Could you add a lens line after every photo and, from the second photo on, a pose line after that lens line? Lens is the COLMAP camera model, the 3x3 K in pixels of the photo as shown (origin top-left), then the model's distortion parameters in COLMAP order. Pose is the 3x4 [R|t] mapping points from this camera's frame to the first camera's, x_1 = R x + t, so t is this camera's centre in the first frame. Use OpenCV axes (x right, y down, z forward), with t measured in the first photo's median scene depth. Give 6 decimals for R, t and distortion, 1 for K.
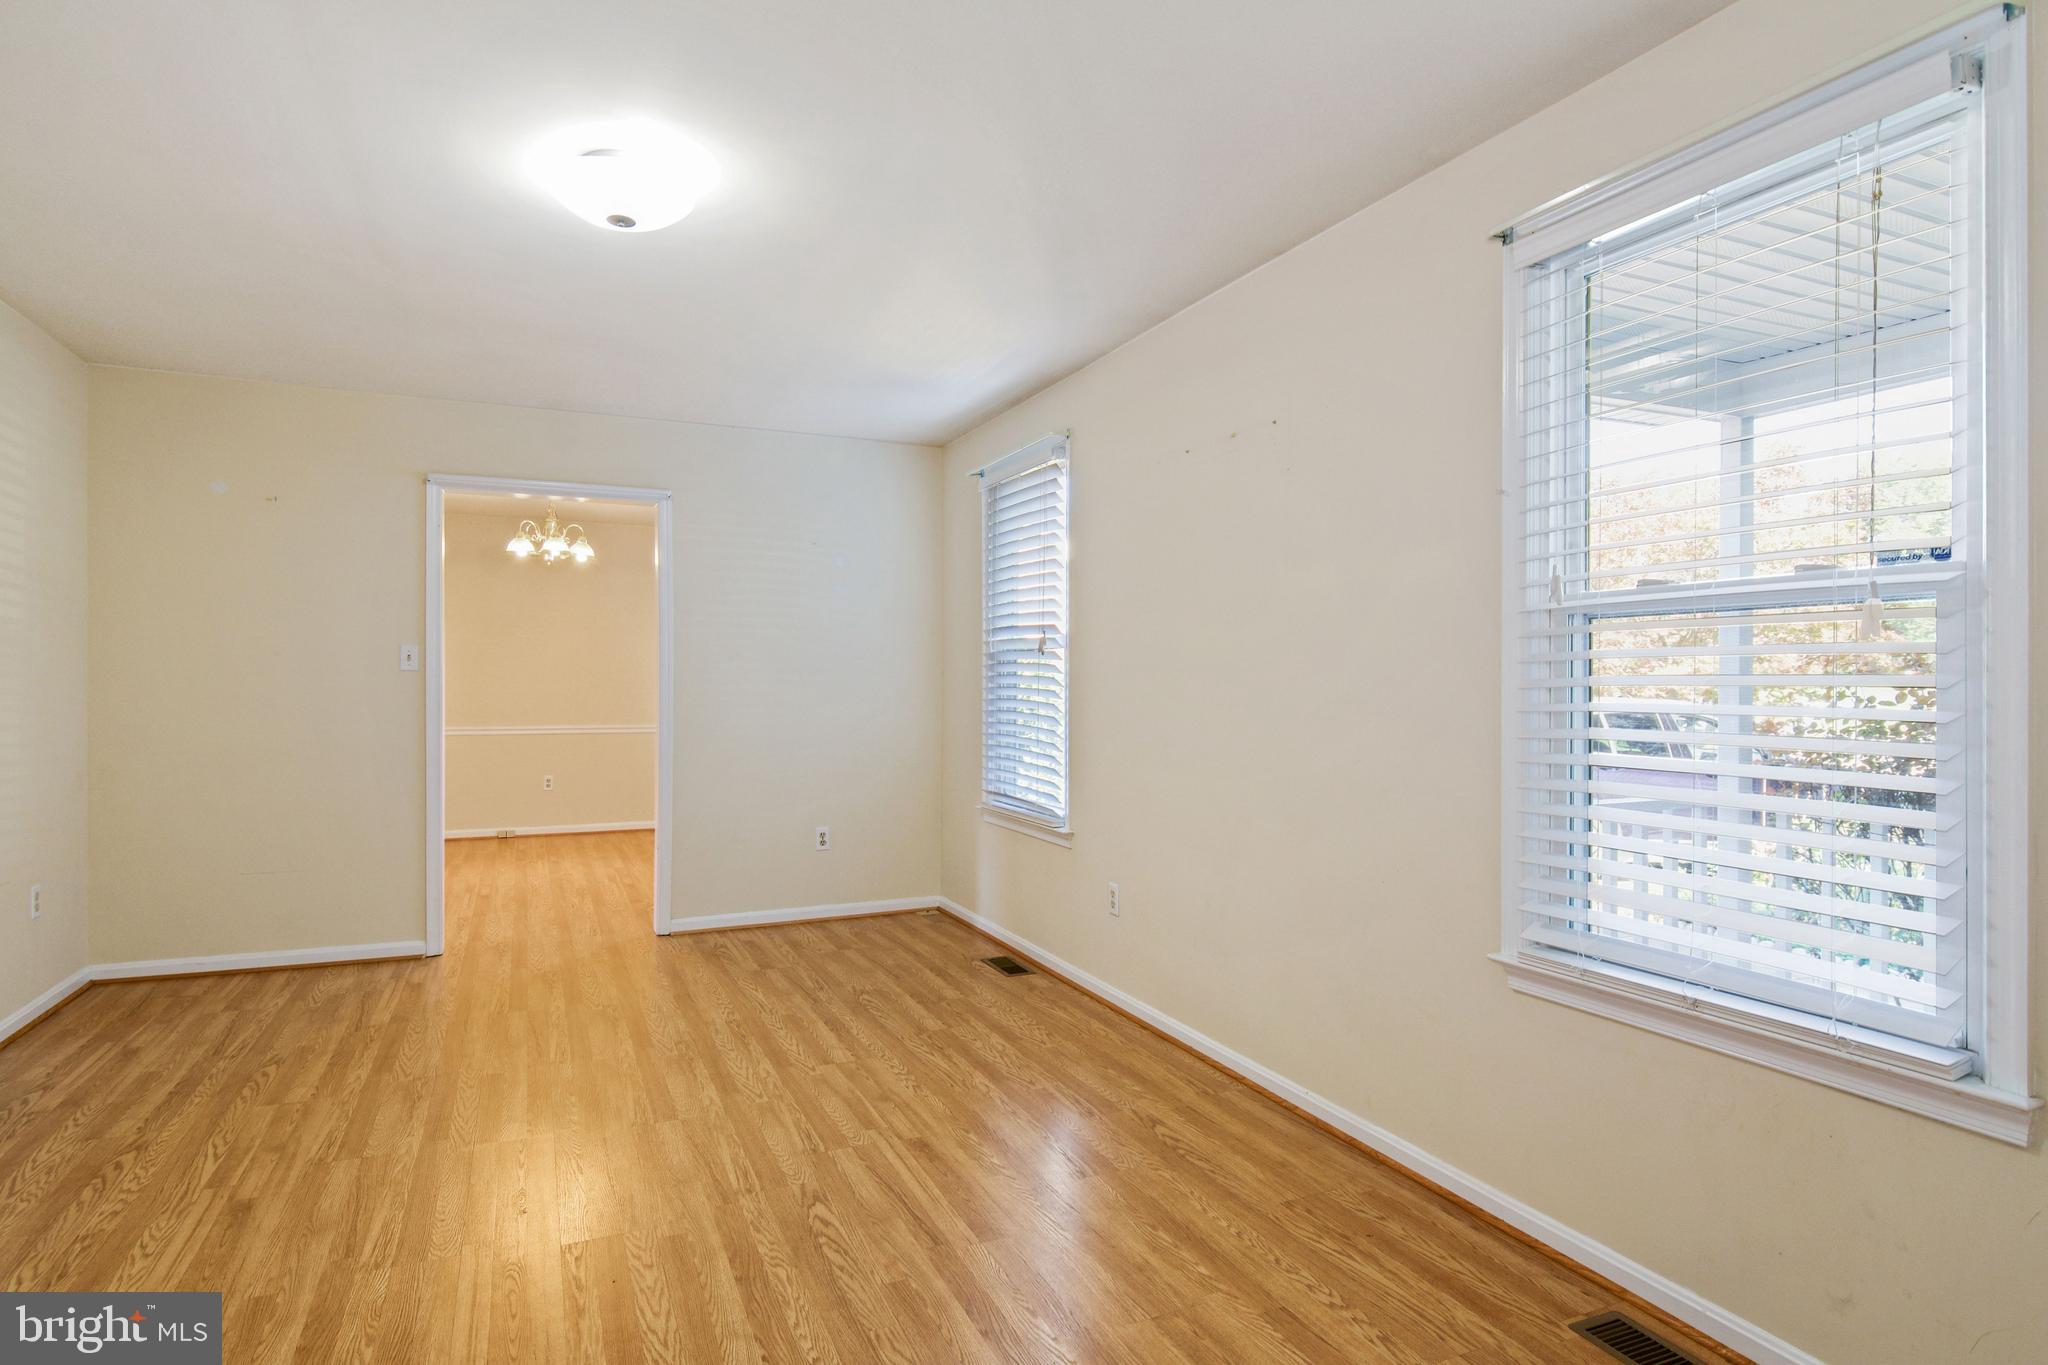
lens RADIAL K [[1107.3, 0, 1024.4], [0, 1107.3, 653.1], [0, 0, 1]] dist [0.005307, 0.000715]
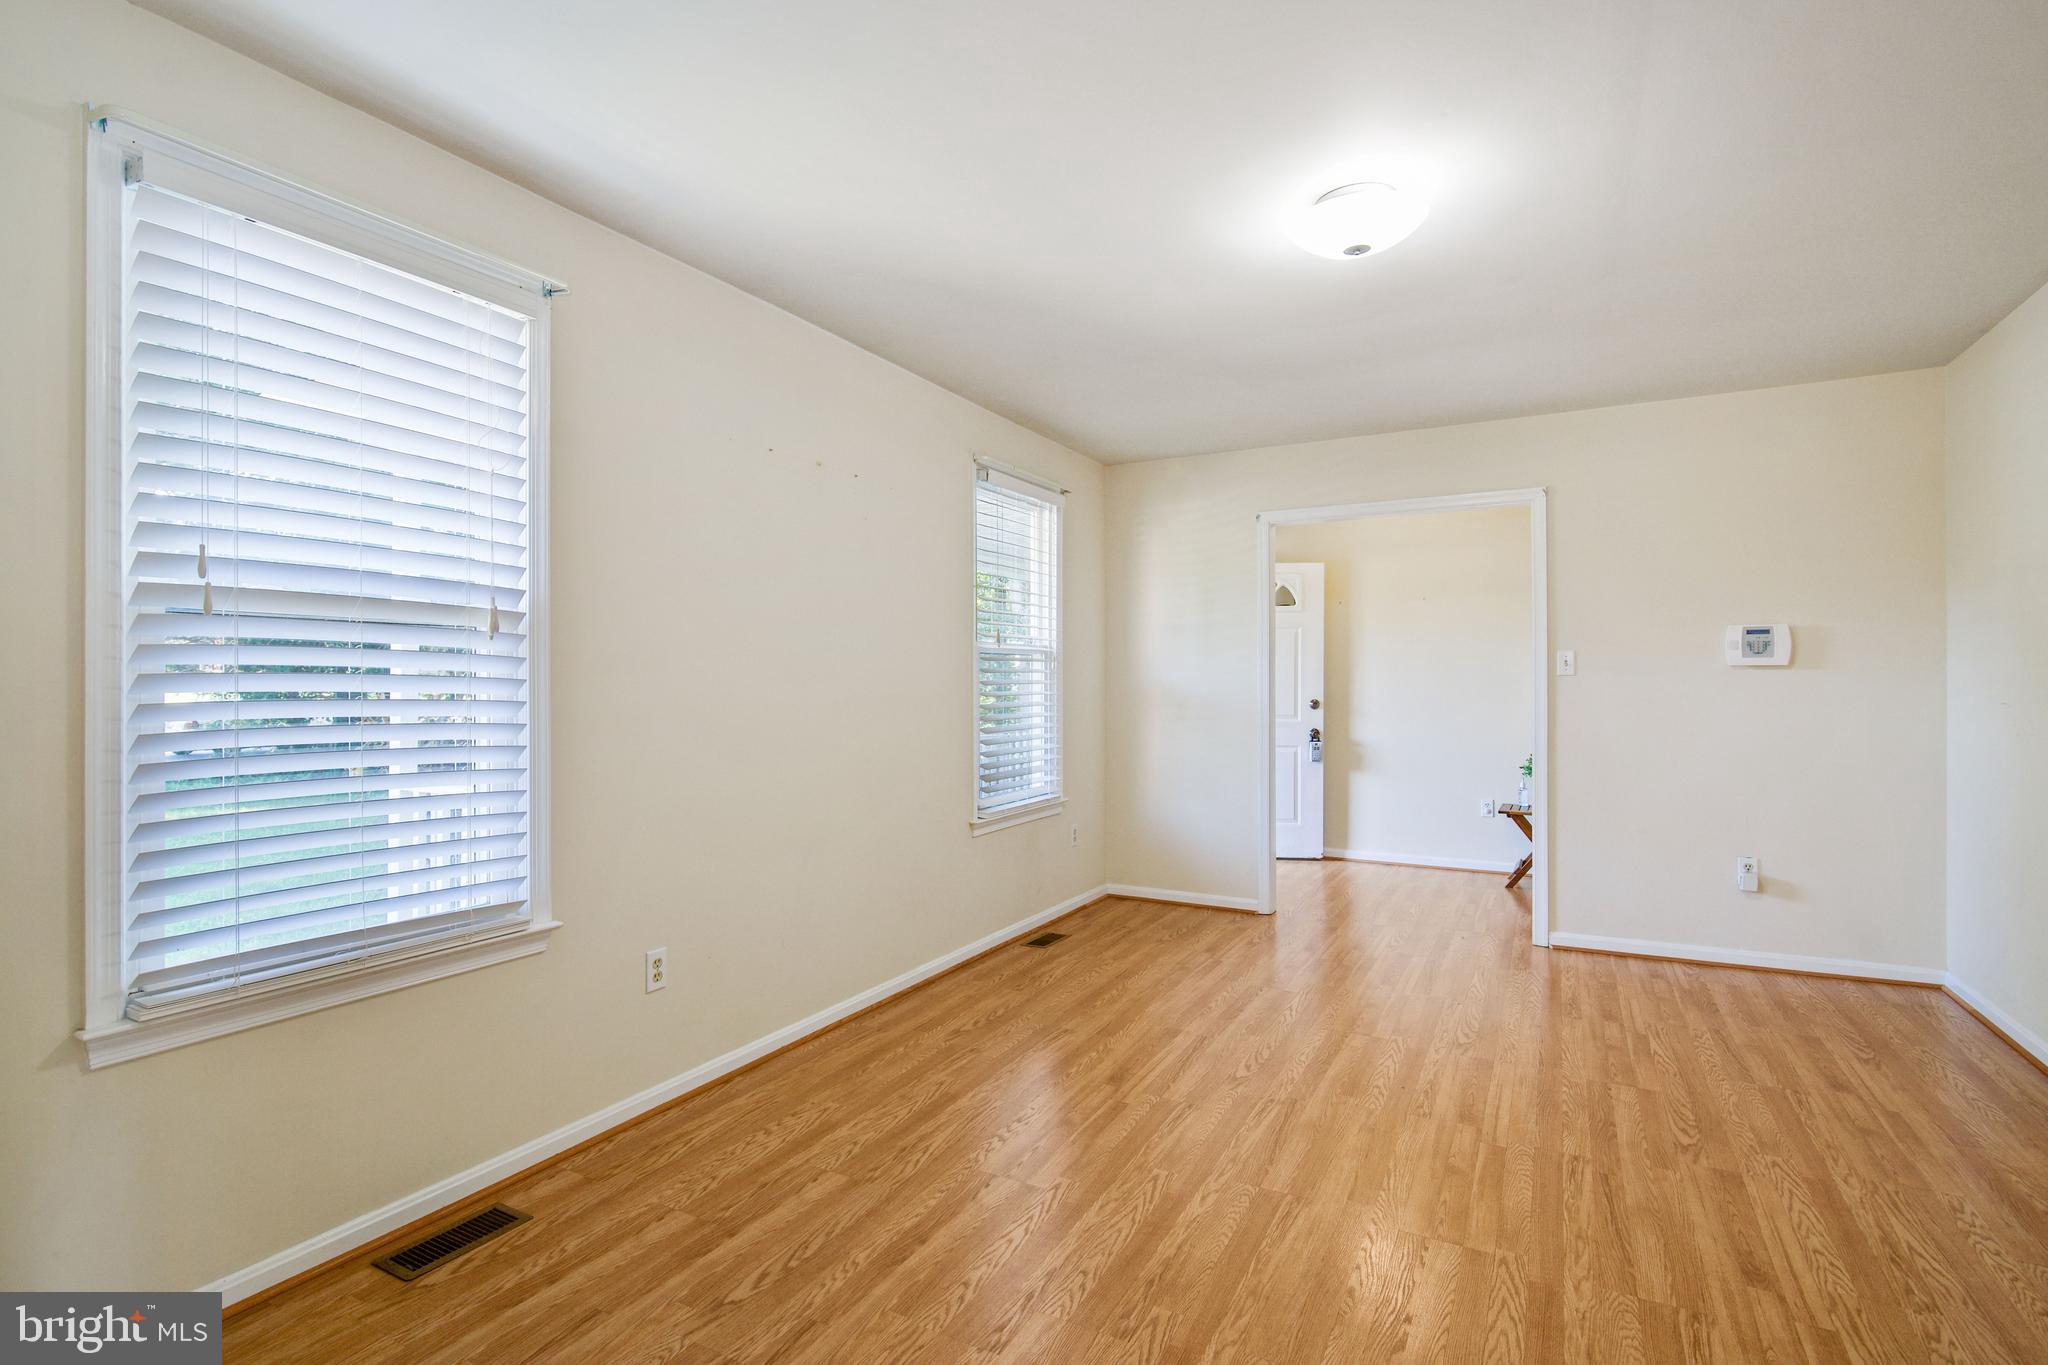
lens RADIAL K [[1011.7, 0, 1024.0], [0, 1011.7, 682.5], [0, 0, 1]] dist [0.001311, -0.006441]
pose [[-0.616708, -0.001879, 0.787190, -0.871965], [-0.015608, 0.999830, -0.009842, 0.043552], [-0.787038, -0.018356, -0.616632, 1.749391]]
